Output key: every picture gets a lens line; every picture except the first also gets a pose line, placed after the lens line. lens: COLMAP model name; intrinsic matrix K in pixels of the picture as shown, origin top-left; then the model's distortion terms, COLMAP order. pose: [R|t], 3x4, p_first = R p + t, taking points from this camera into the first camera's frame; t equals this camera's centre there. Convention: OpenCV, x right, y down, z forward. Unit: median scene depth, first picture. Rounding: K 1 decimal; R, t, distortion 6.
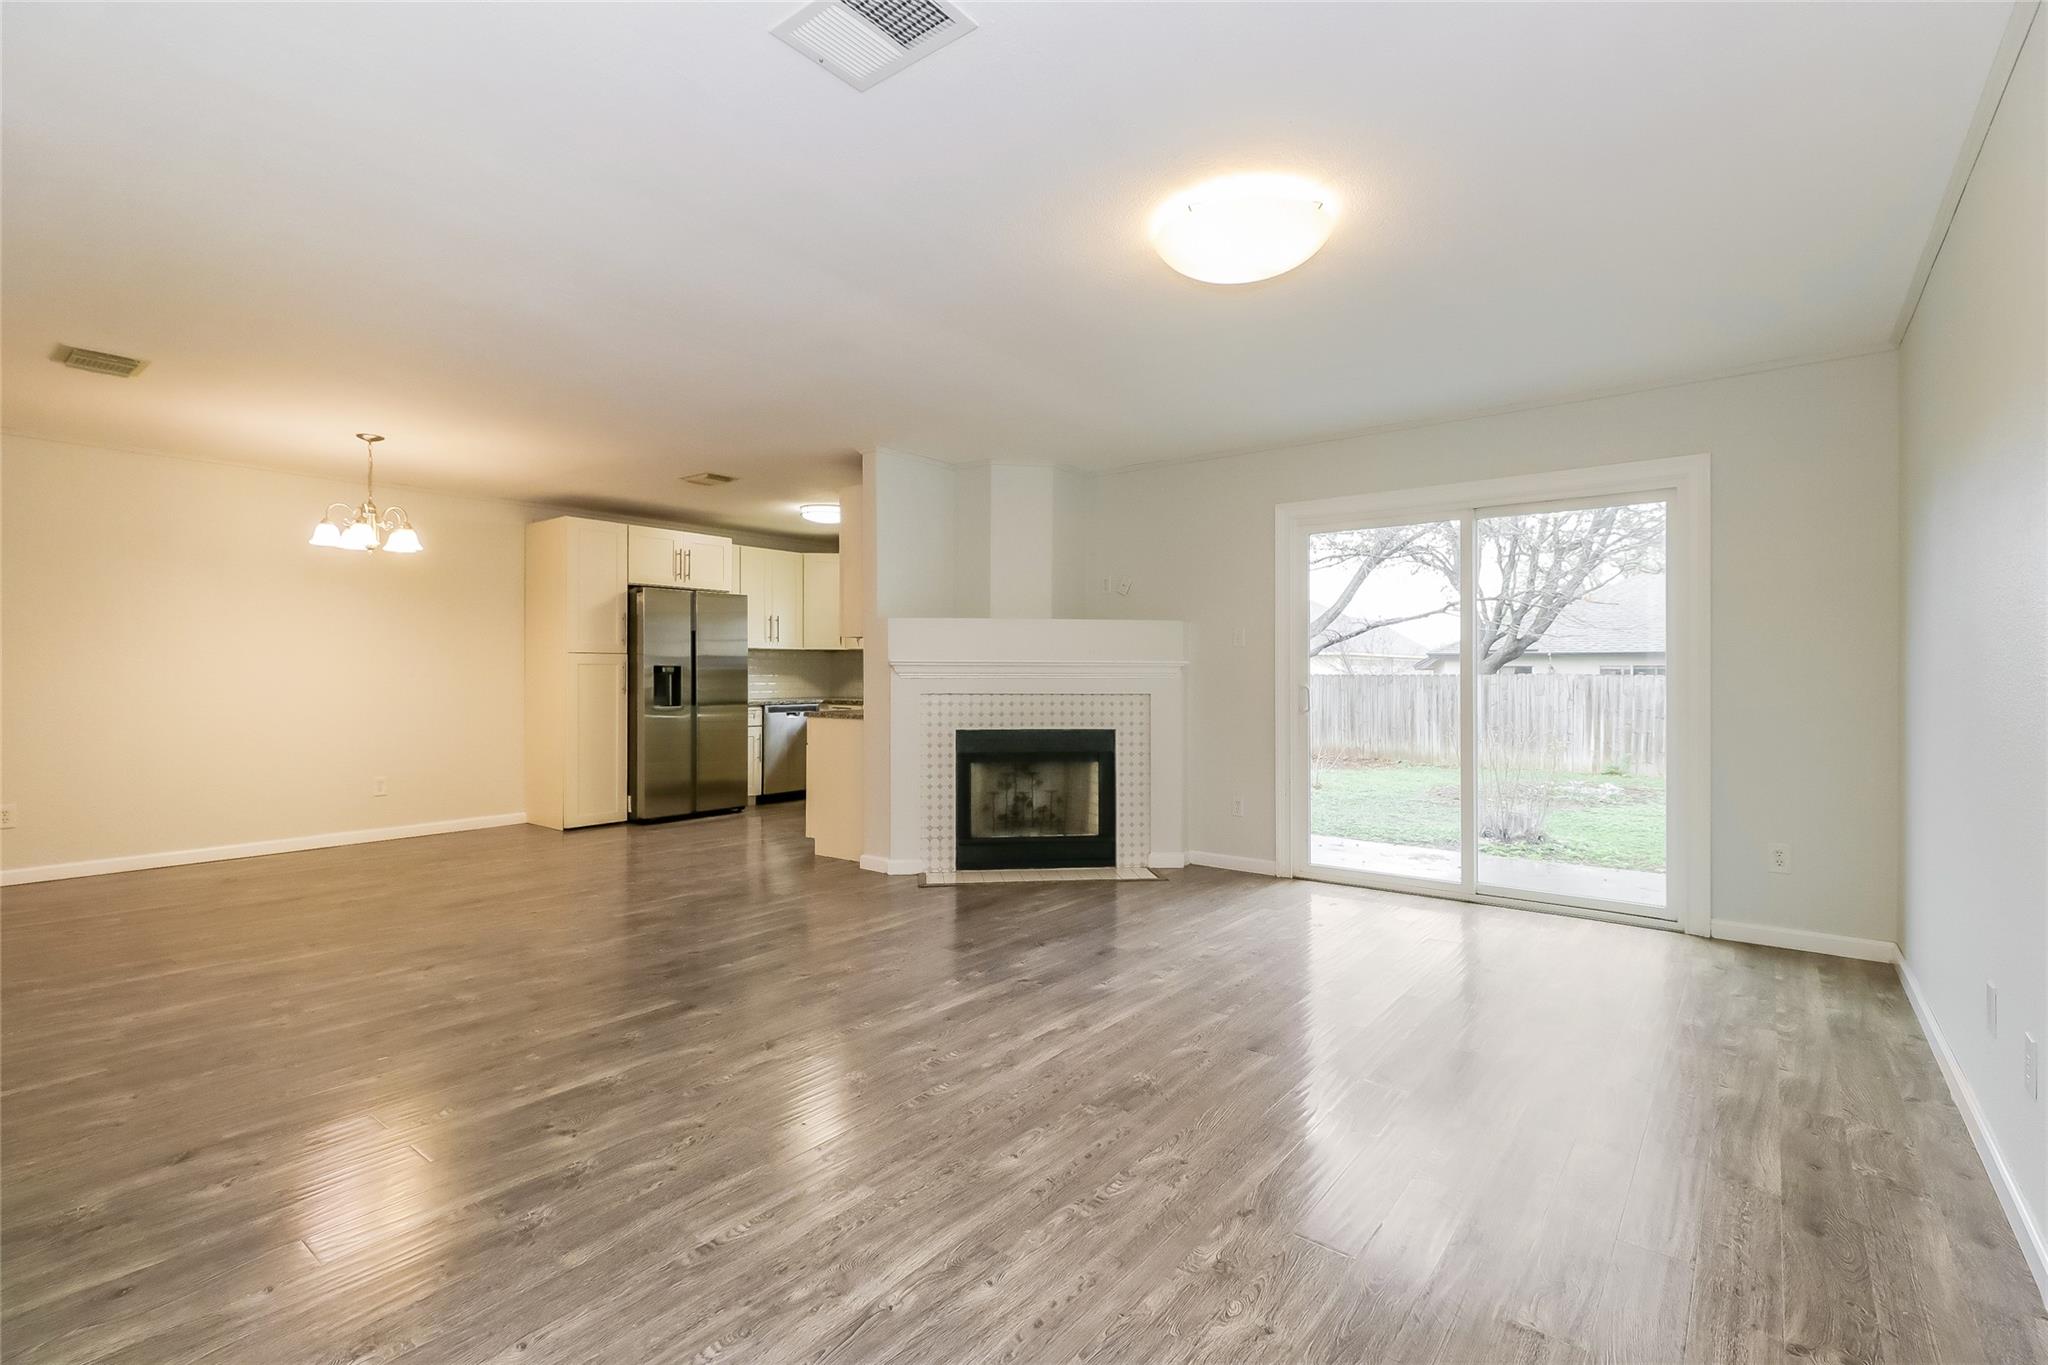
lens RADIAL K [[941.6, 0, 1027.6], [0, 941.6, 675.9], [0, 0, 1]] dist [0.004245, 0.000994]
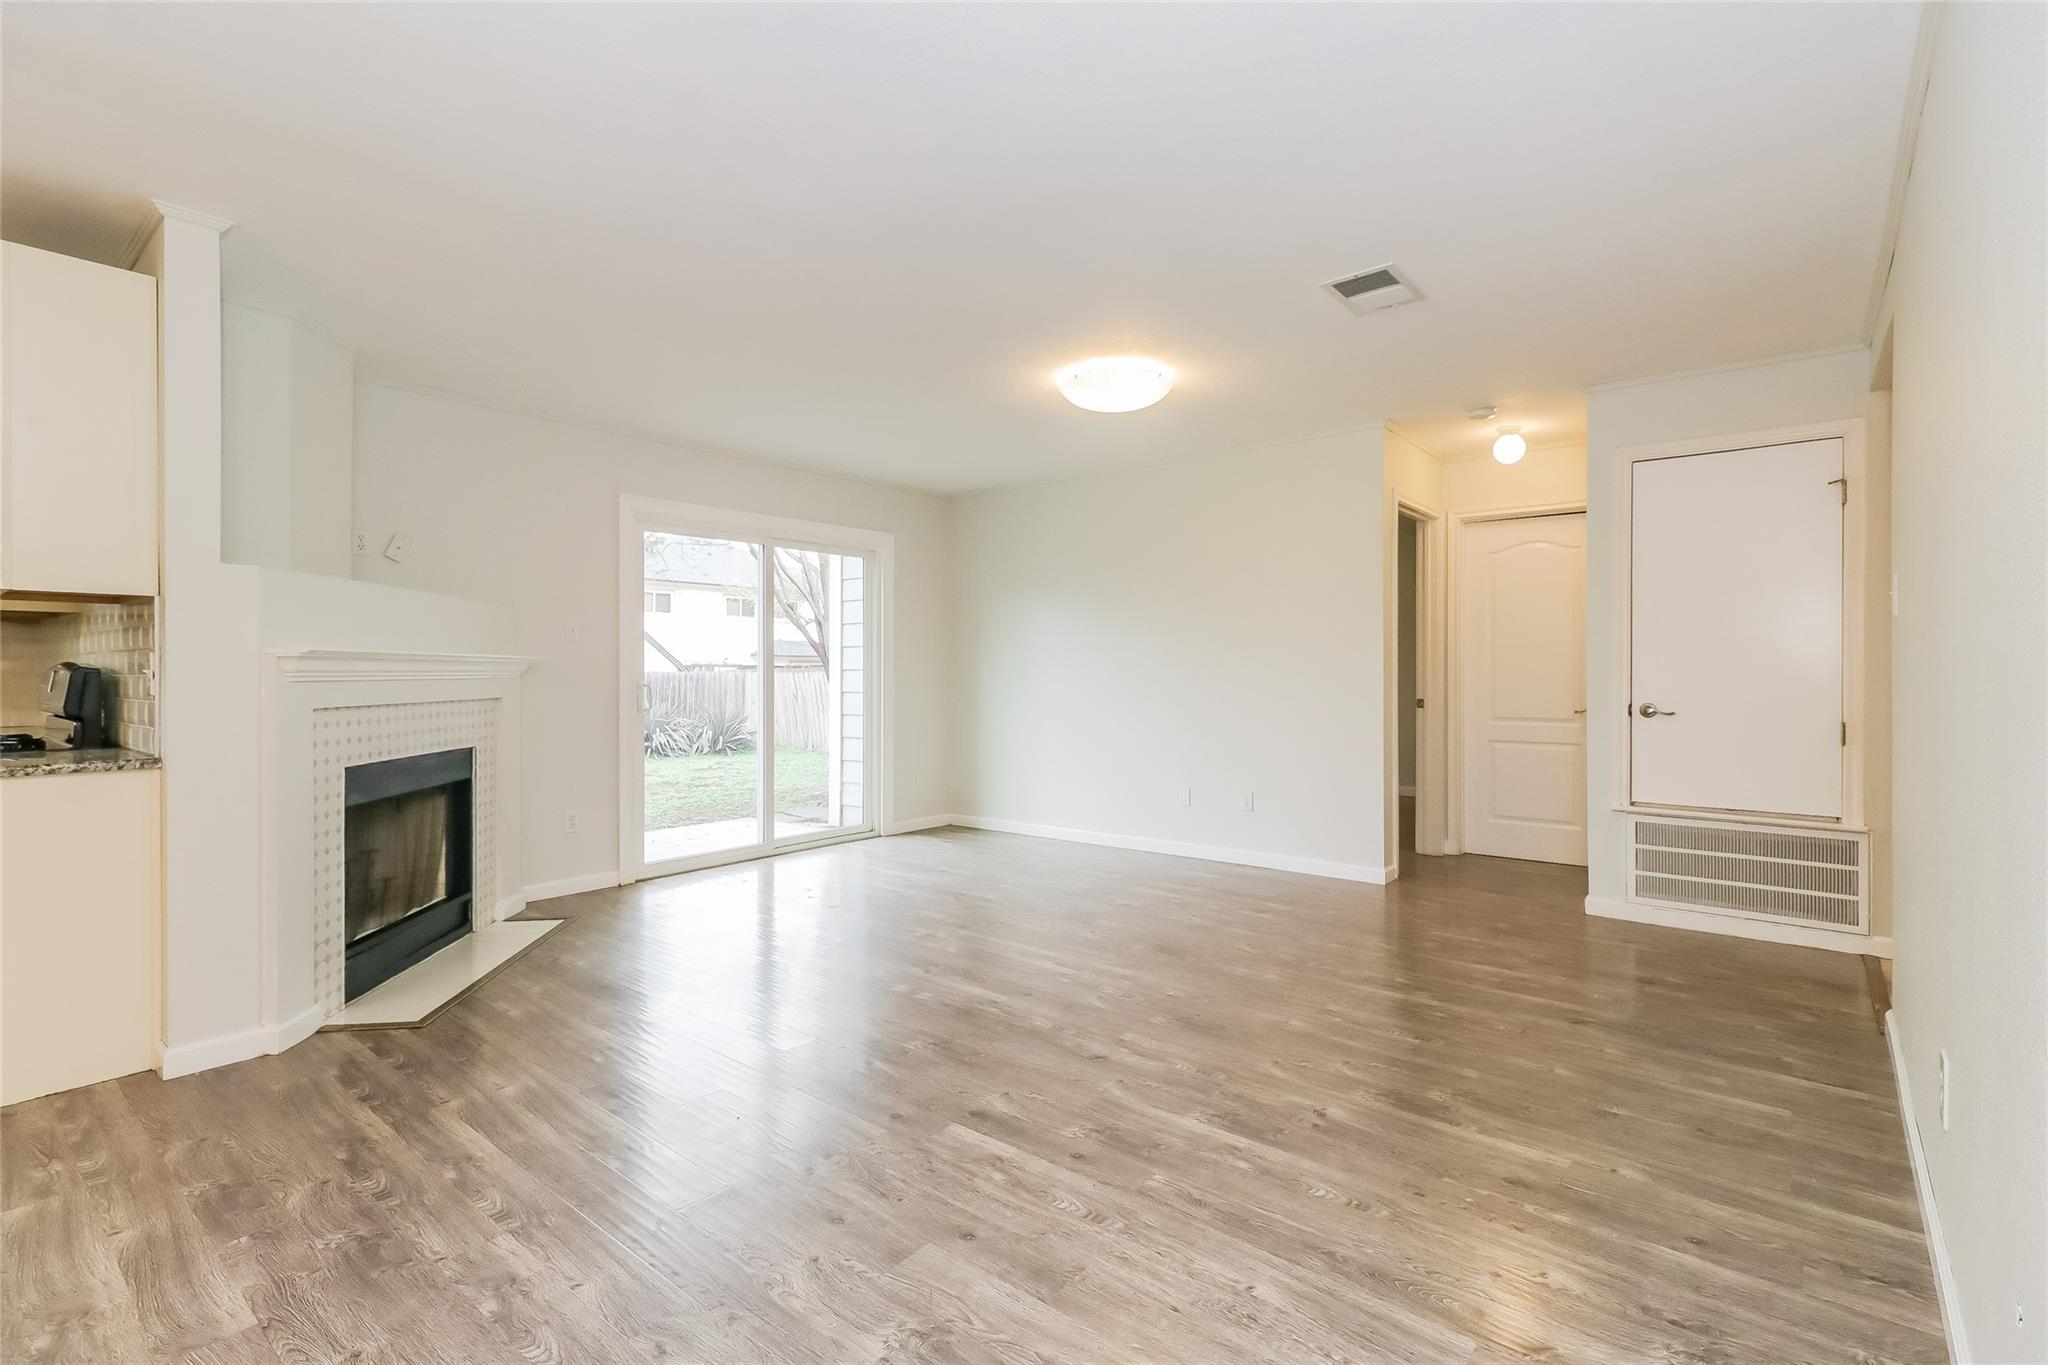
lens RADIAL K [[941.6, 0, 1027.3], [0, 941.6, 675.9], [0, 0, 1]] dist [0.004245, 0.000994]
pose [[0.021392, -0.007737, 0.999741, -0.906634], [0.004044, 0.999963, 0.007653, -0.004352], [-0.999763, 0.003880, 0.021422, 0.770044]]
